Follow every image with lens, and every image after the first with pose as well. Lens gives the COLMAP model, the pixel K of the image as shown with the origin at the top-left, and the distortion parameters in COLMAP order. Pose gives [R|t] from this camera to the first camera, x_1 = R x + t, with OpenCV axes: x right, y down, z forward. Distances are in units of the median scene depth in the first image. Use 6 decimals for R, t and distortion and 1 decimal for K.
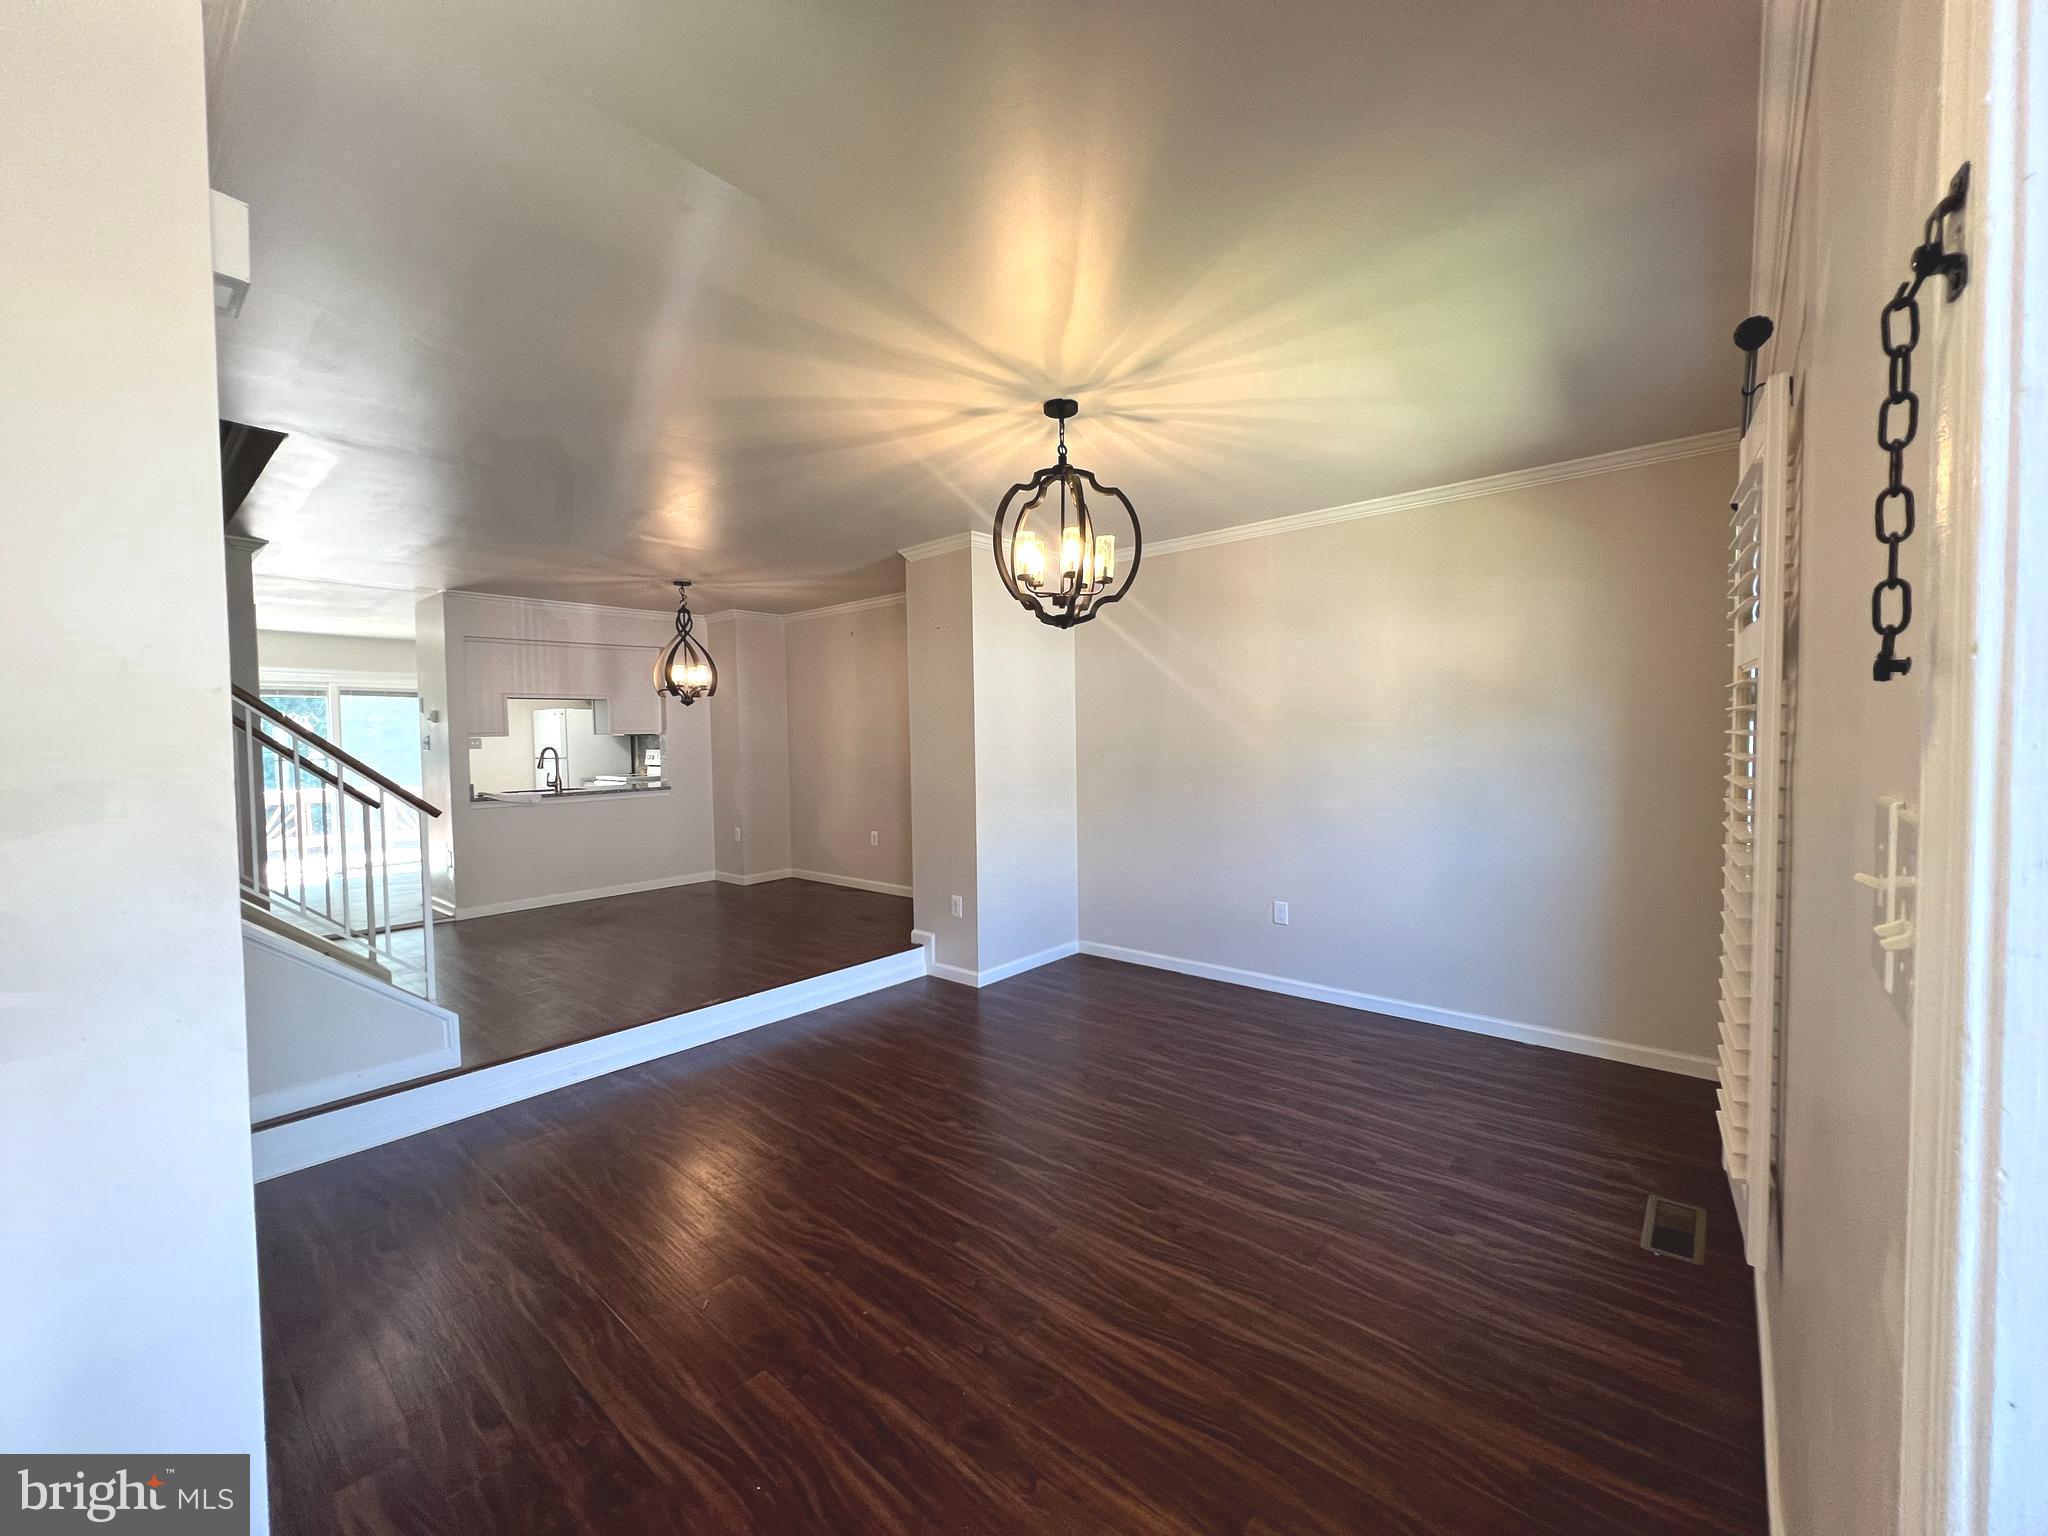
lens RADIAL K [[816.5, 0, 1024.0], [0, 816.5, 768.0], [0, 0, 1]] dist [-0.000433, -0.000005]
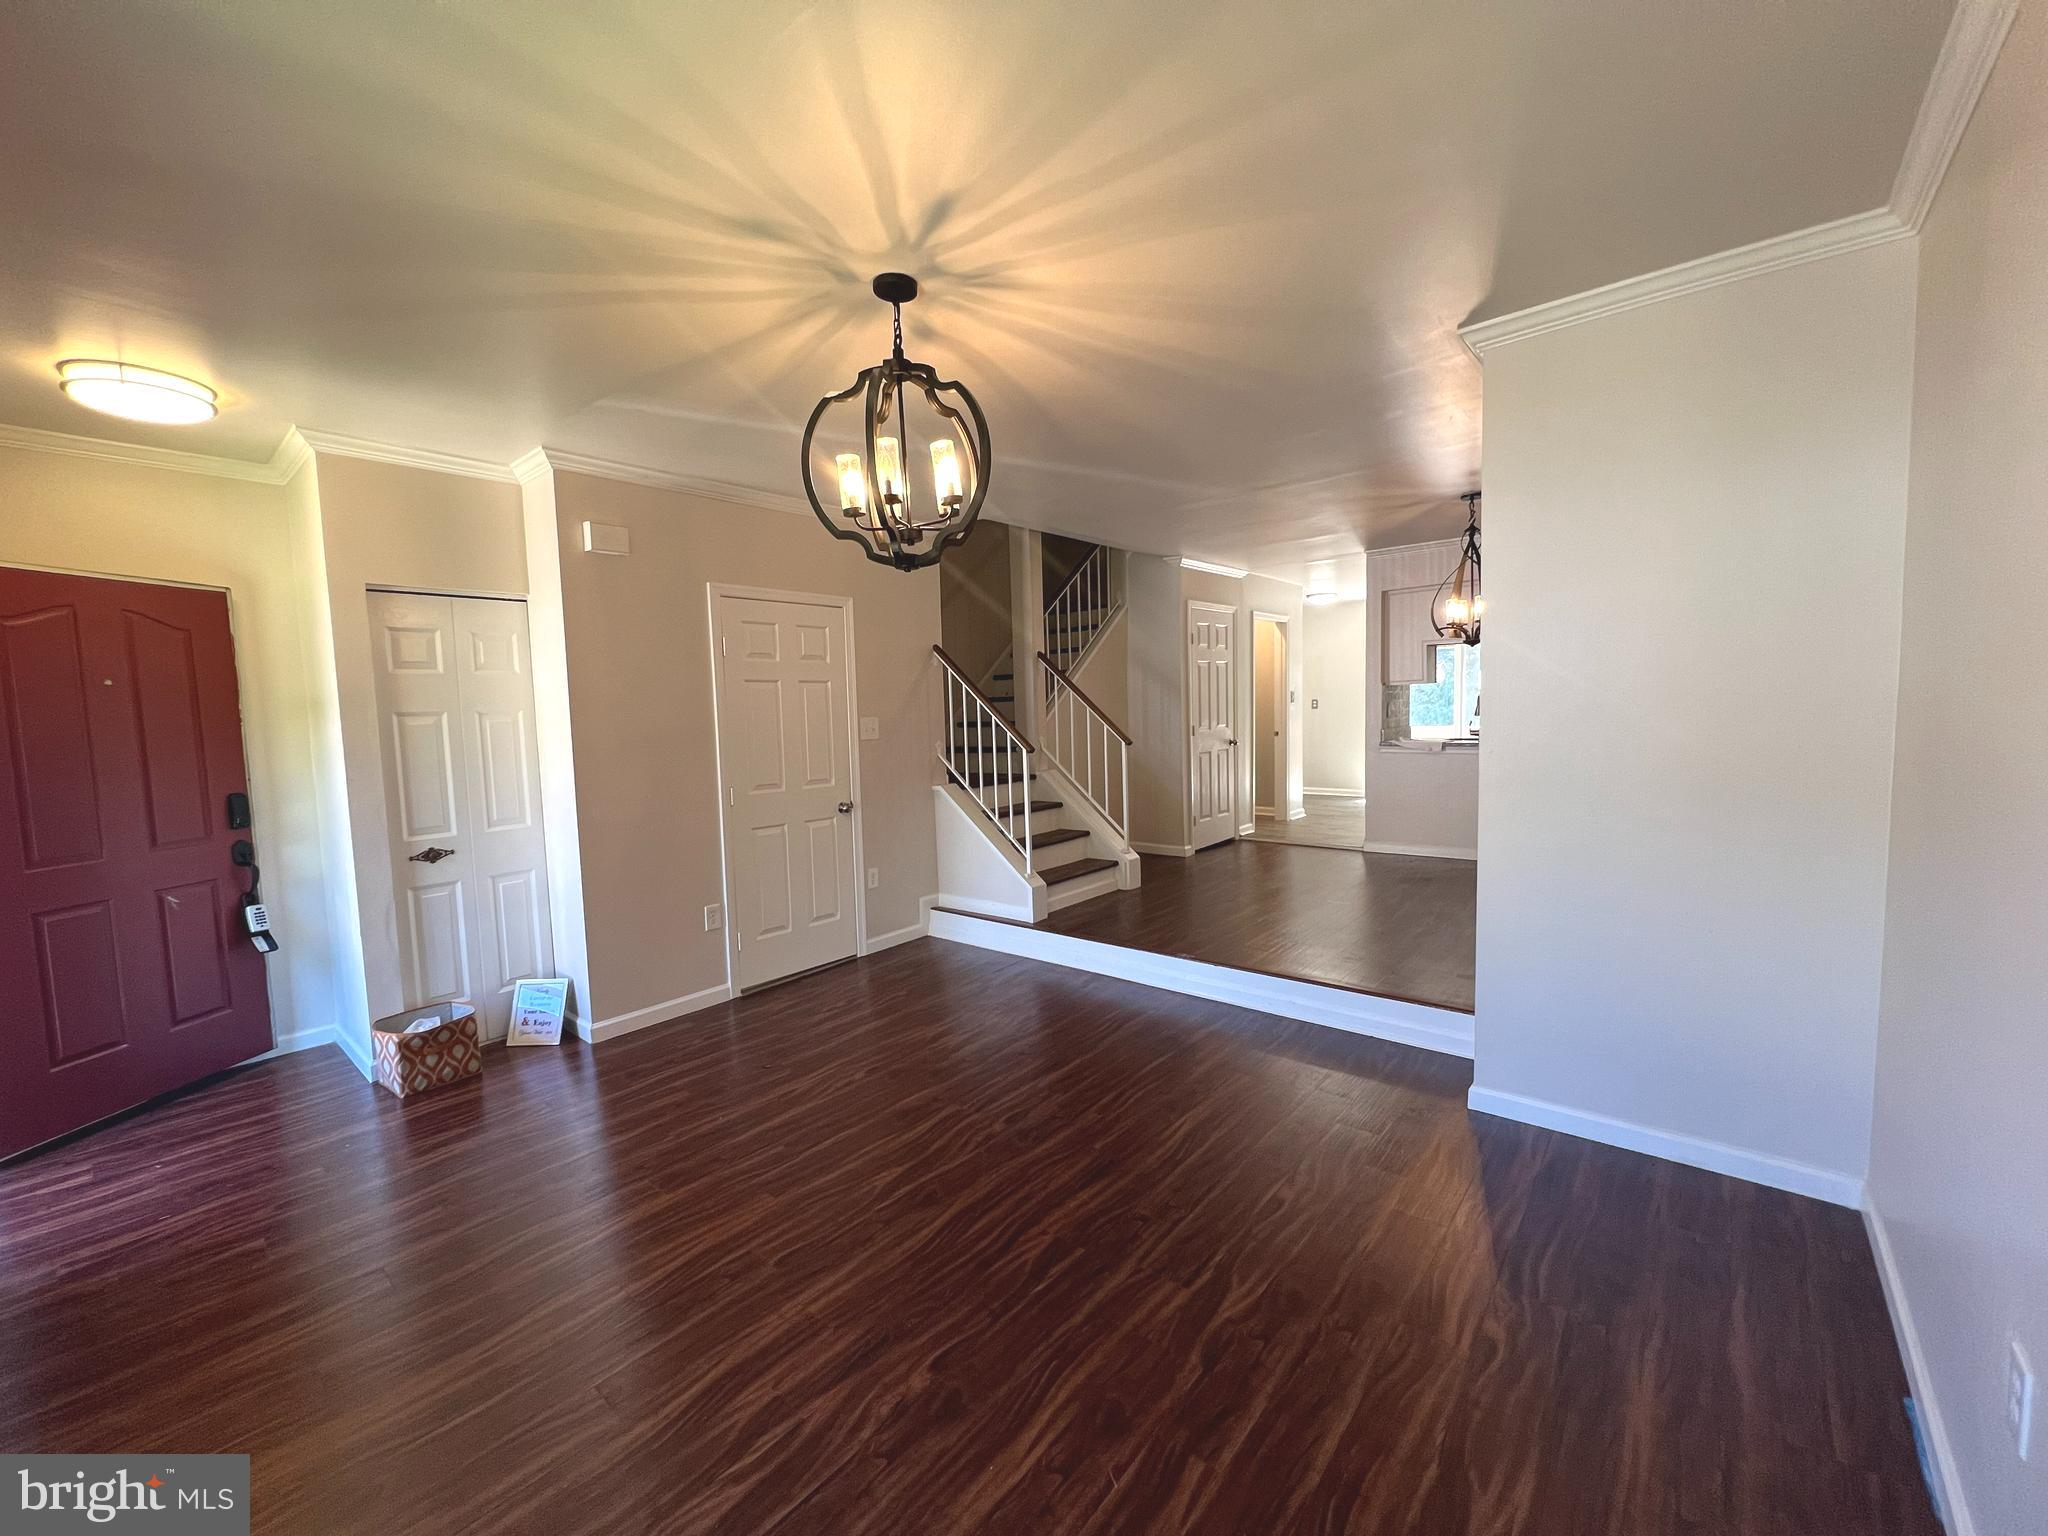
lens RADIAL K [[821.2, 0, 1022.2], [0, 821.2, 771.6], [0, 0, 1]] dist [0.000145, 0.000346]
pose [[0.009207, 0.097705, -0.995173, 0.869657], [-0.005396, 0.995205, 0.097658, -0.058356], [0.999943, 0.004471, 0.009690, 1.113444]]
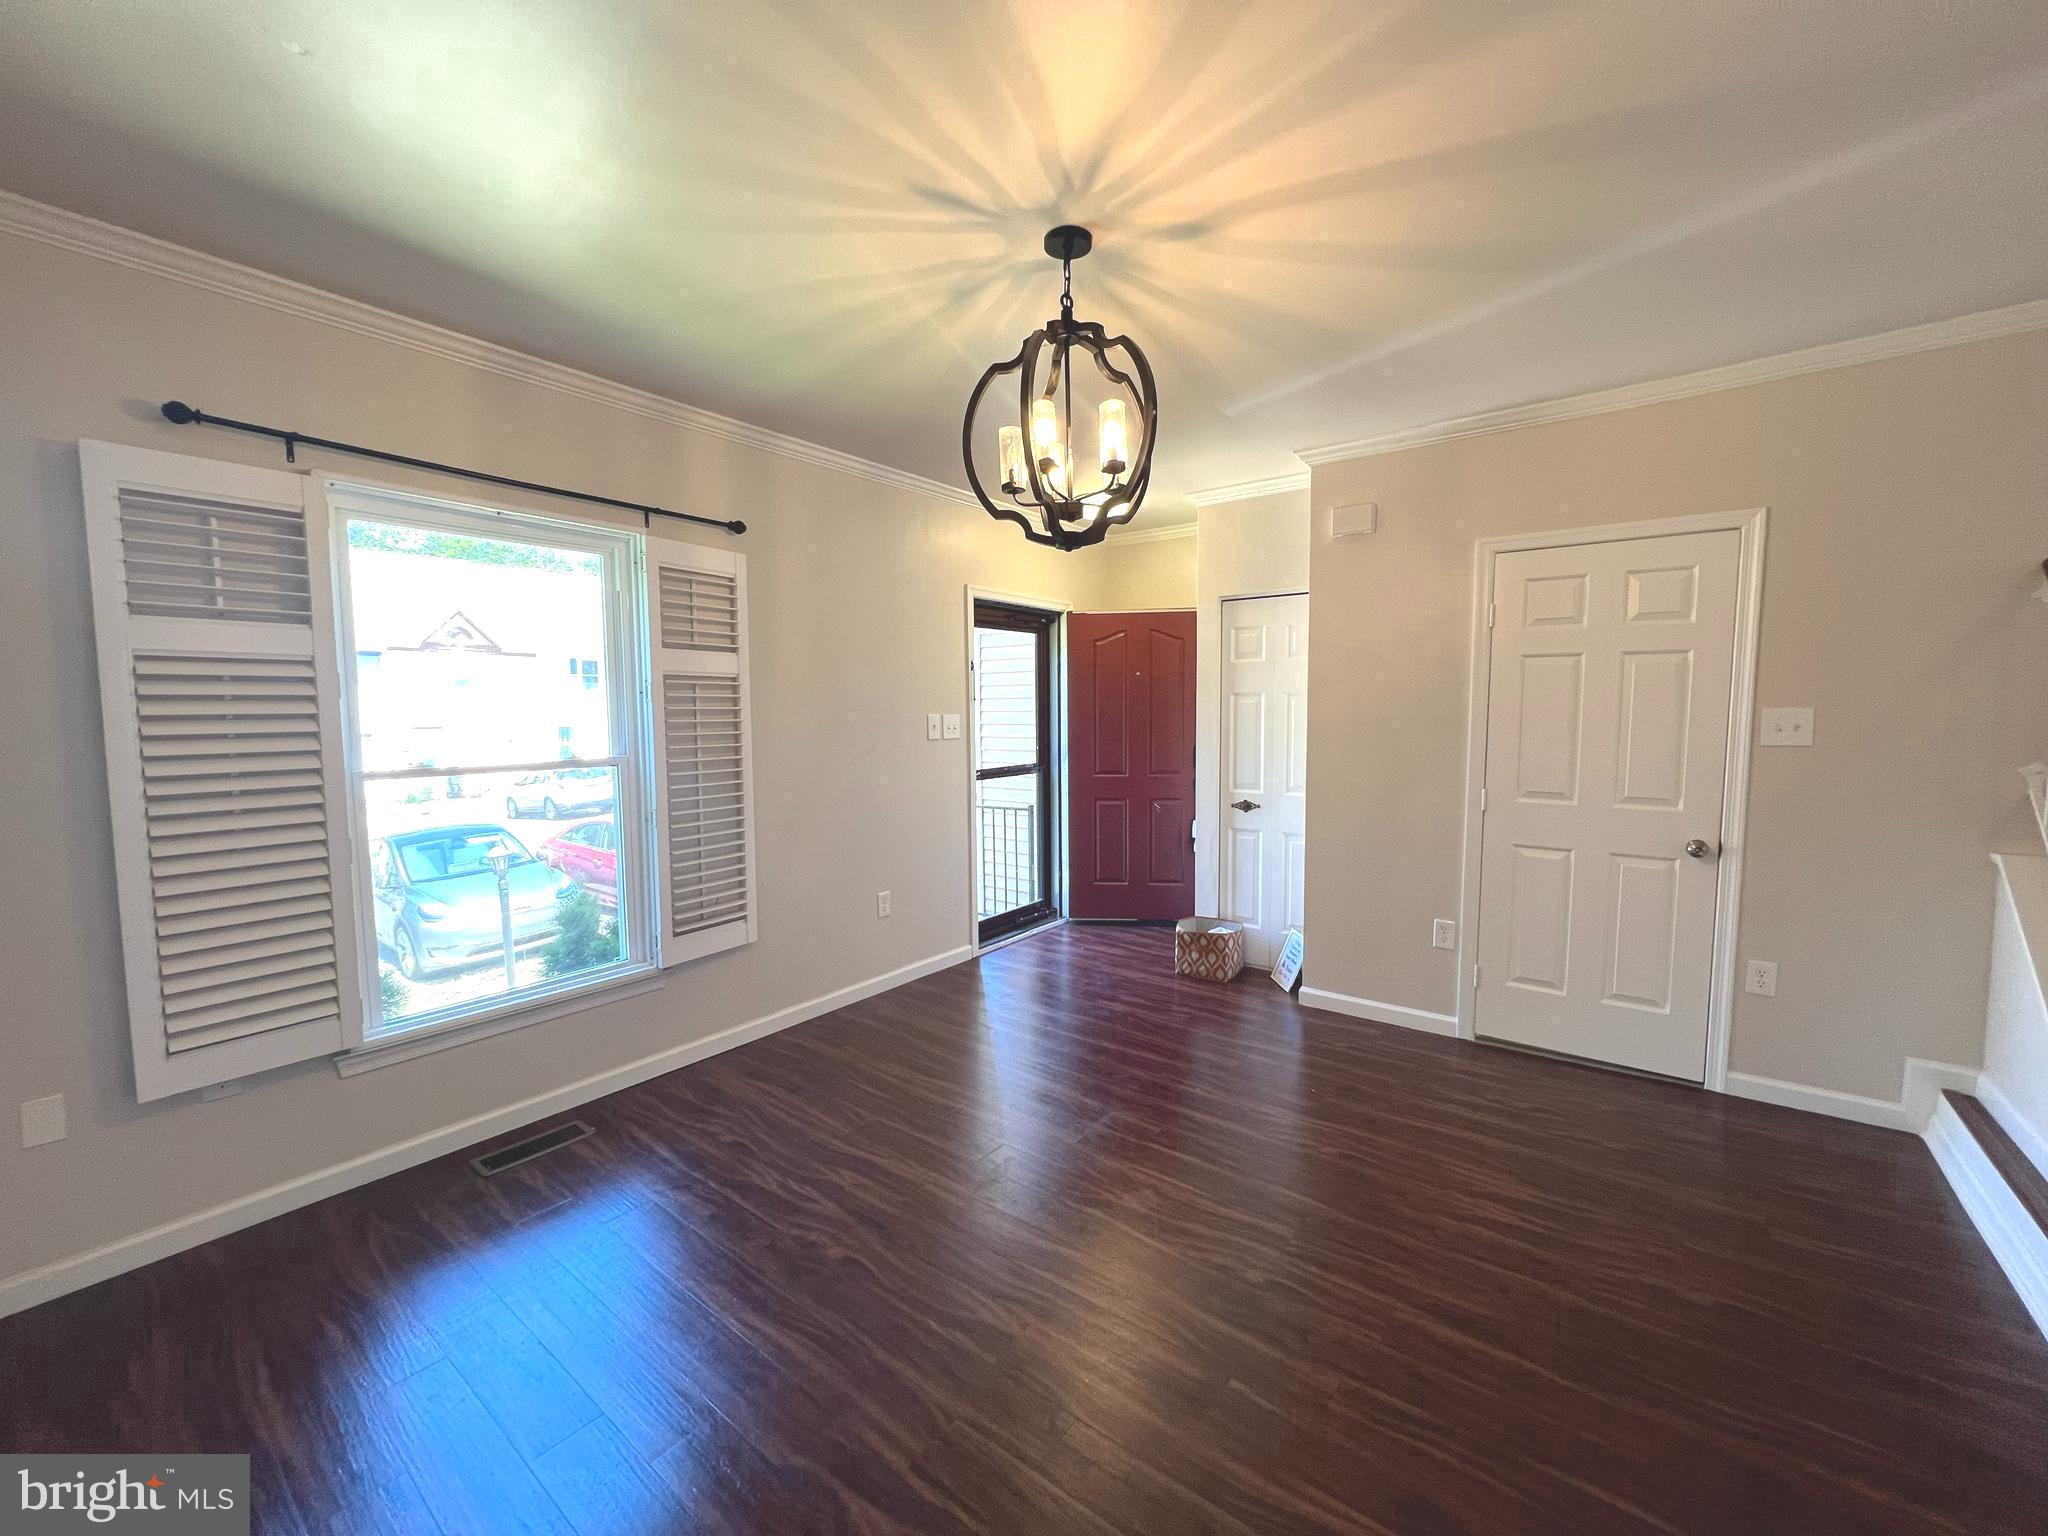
lens RADIAL K [[821.2, 0, 1022.2], [0, 821.2, 771.6], [0, 0, 1]] dist [0.000145, 0.000346]
pose [[-0.998332, 0.028125, -0.050421, 0.134433], [0.022133, 0.993038, 0.115693, -0.062387], [0.053324, 0.114384, -0.992004, 1.765994]]
